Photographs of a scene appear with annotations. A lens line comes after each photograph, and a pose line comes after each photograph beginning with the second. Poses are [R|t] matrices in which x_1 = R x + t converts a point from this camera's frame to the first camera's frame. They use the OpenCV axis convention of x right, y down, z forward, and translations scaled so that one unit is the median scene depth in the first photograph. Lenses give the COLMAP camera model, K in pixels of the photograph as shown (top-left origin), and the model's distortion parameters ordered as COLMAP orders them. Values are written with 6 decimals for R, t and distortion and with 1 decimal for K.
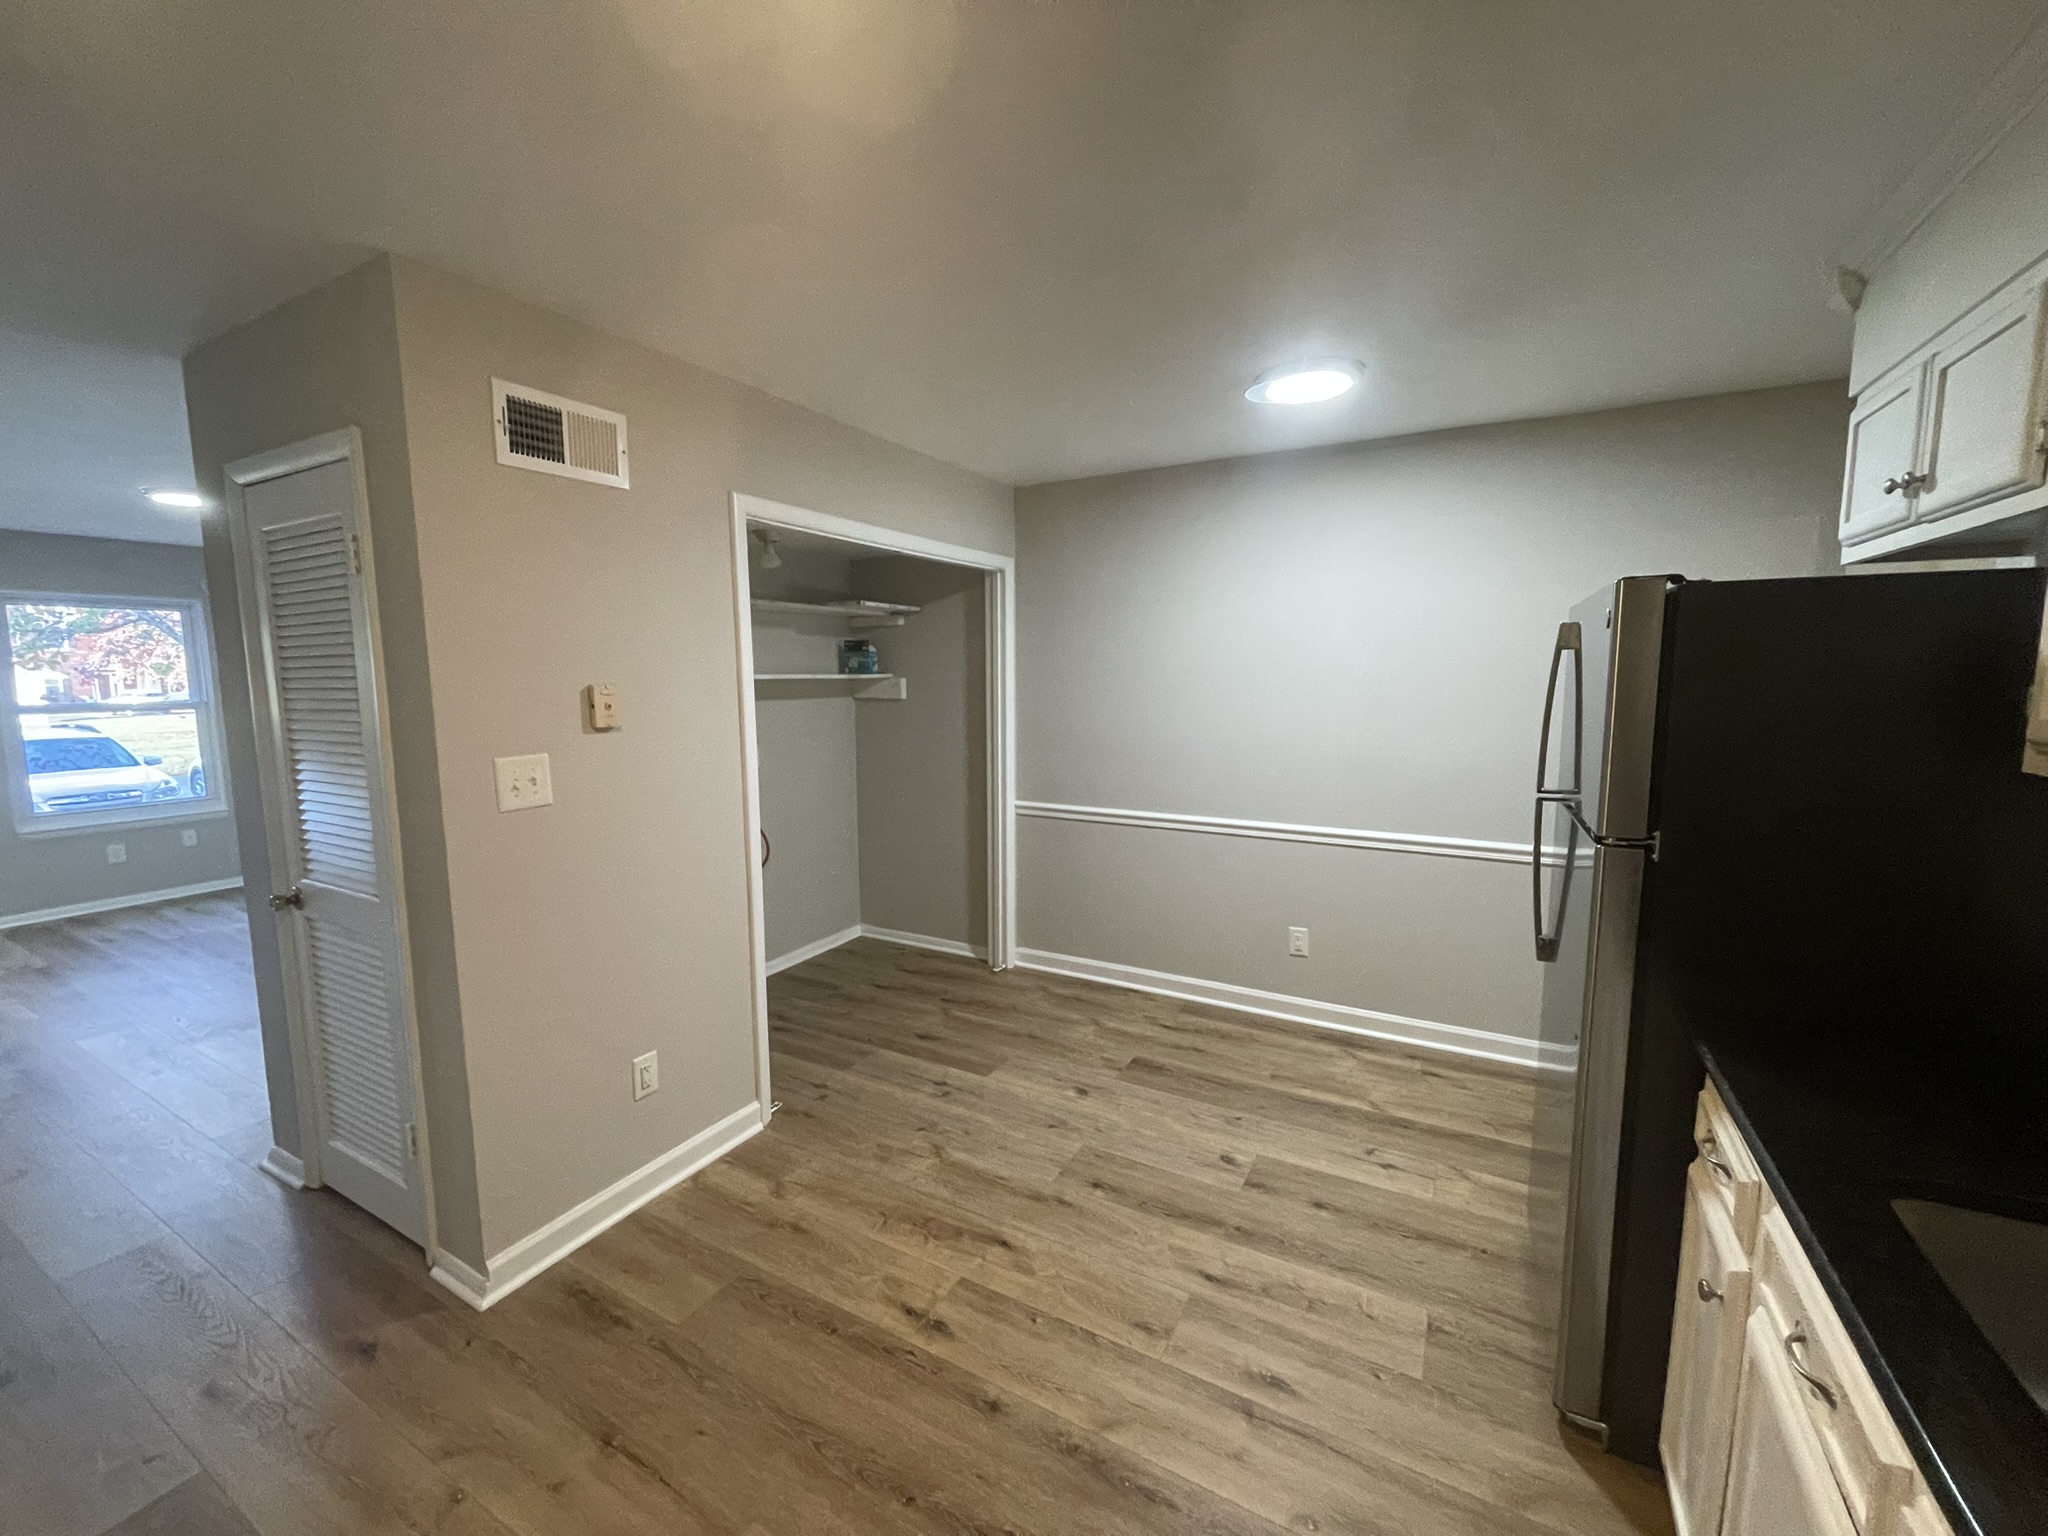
lens RADIAL K [[821.5, 0, 1022.3], [0, 821.5, 771.5], [0, 0, 1]] dist [-0.000051, -0.000002]
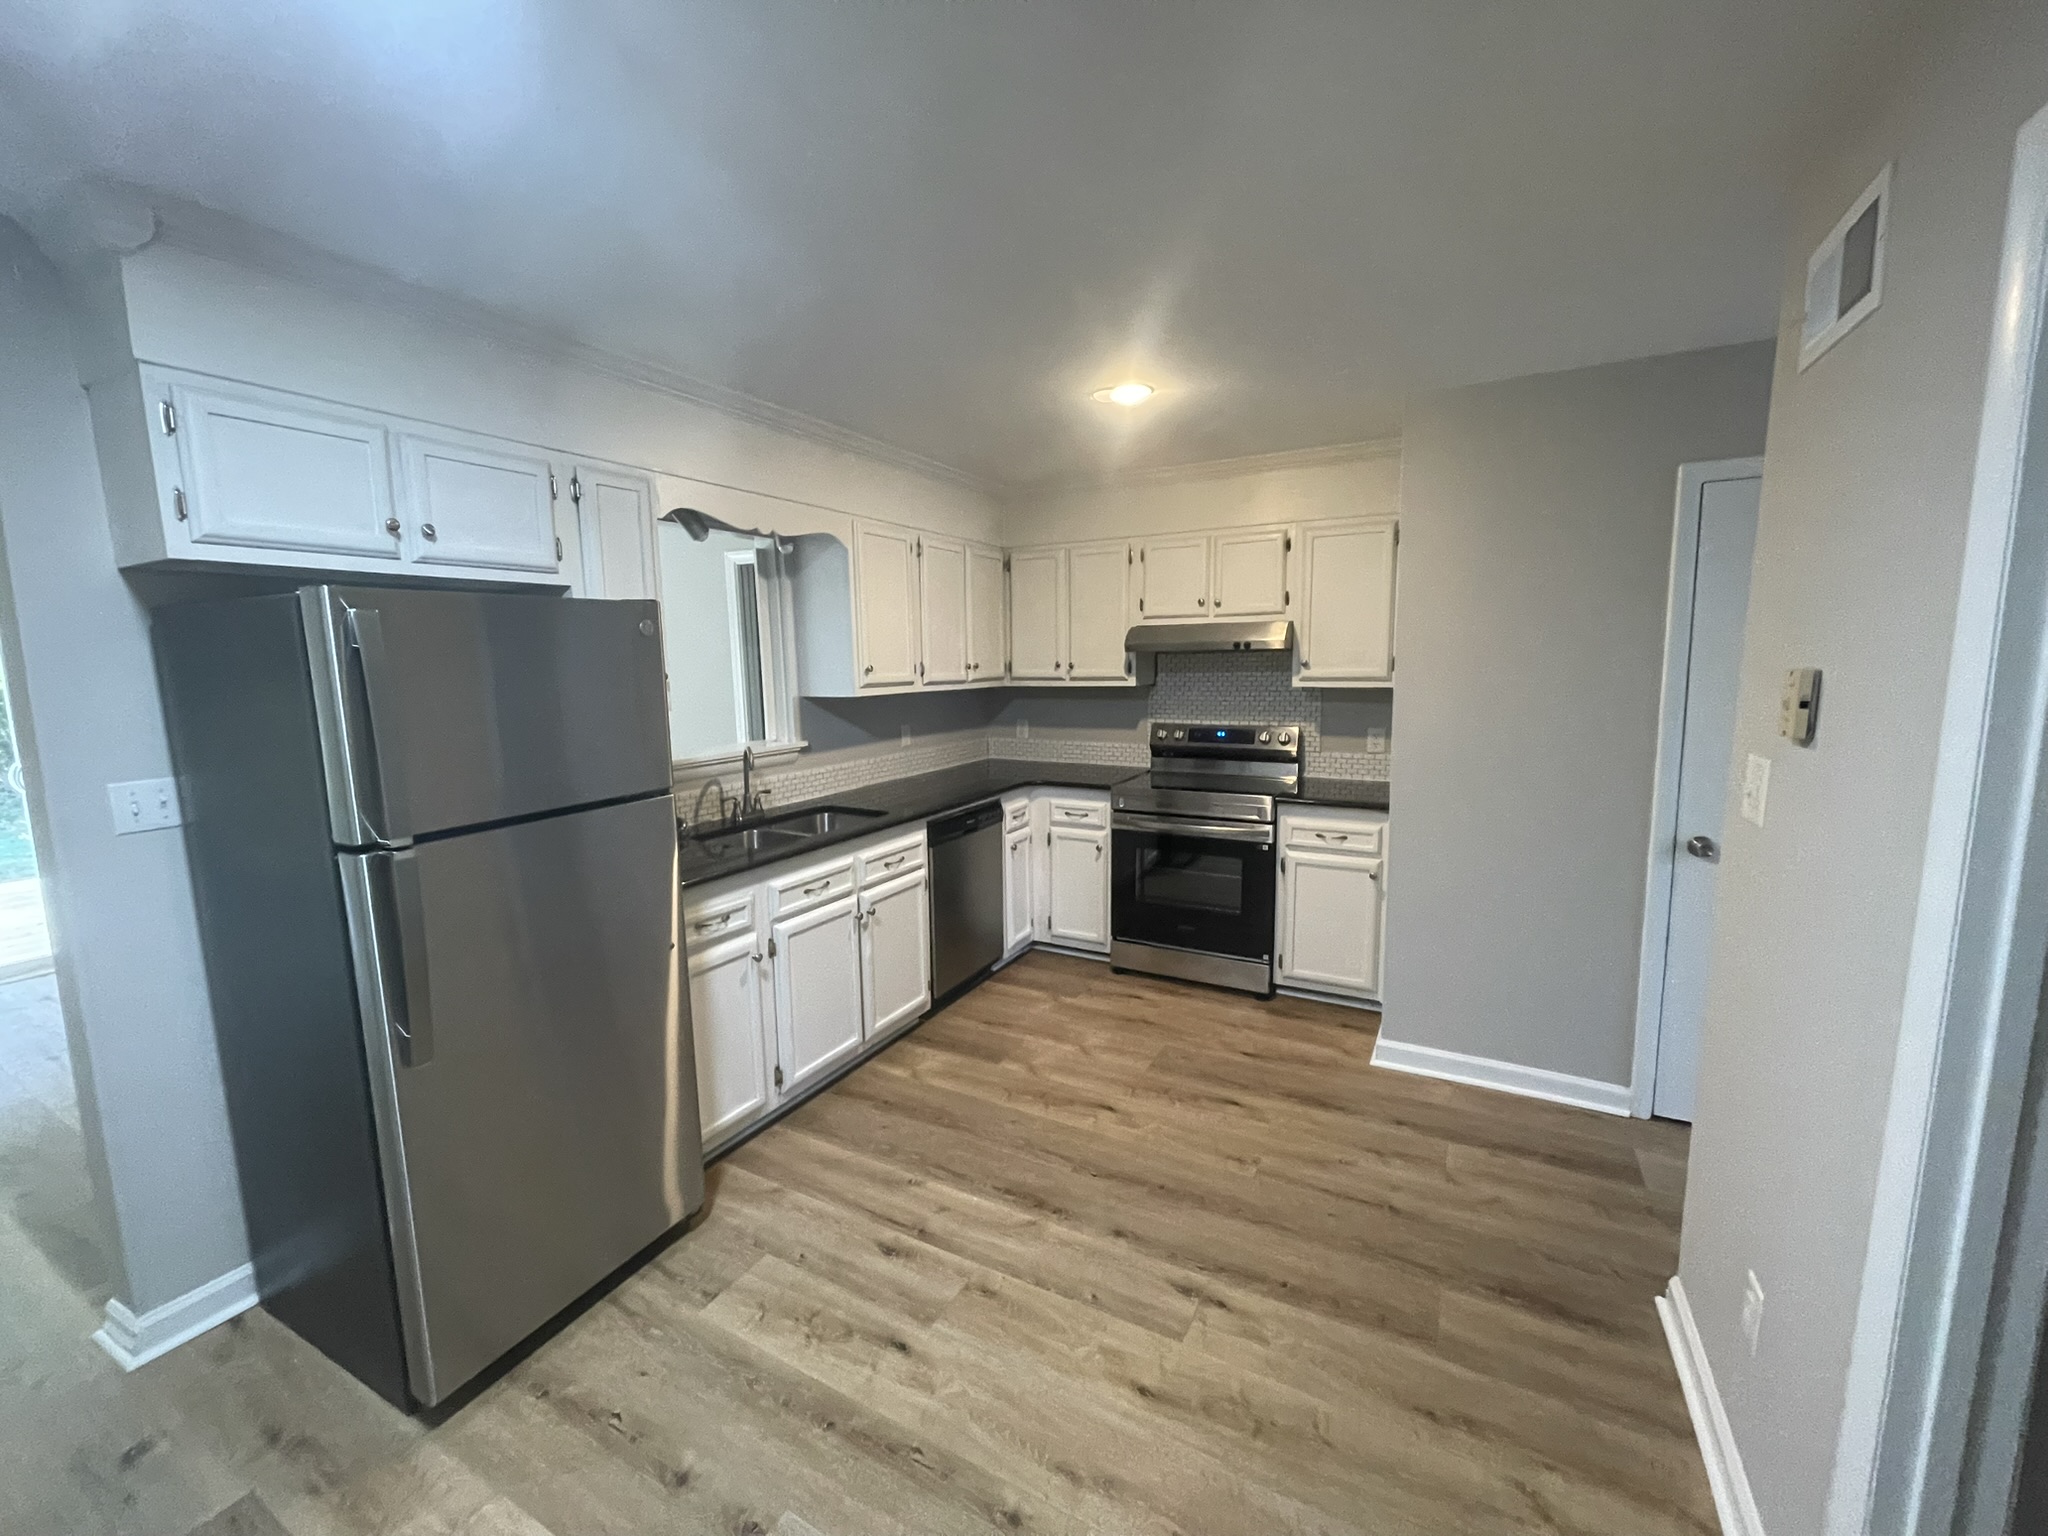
lens RADIAL K [[821.5, 0, 1022.3], [0, 821.5, 771.5], [0, 0, 1]] dist [-0.000051, -0.000002]
pose [[-0.999618, 0.027027, -0.005739, 0.088229], [0.024658, 0.966366, 0.255986, -0.216432], [0.012465, 0.255747, -0.966663, 1.752551]]
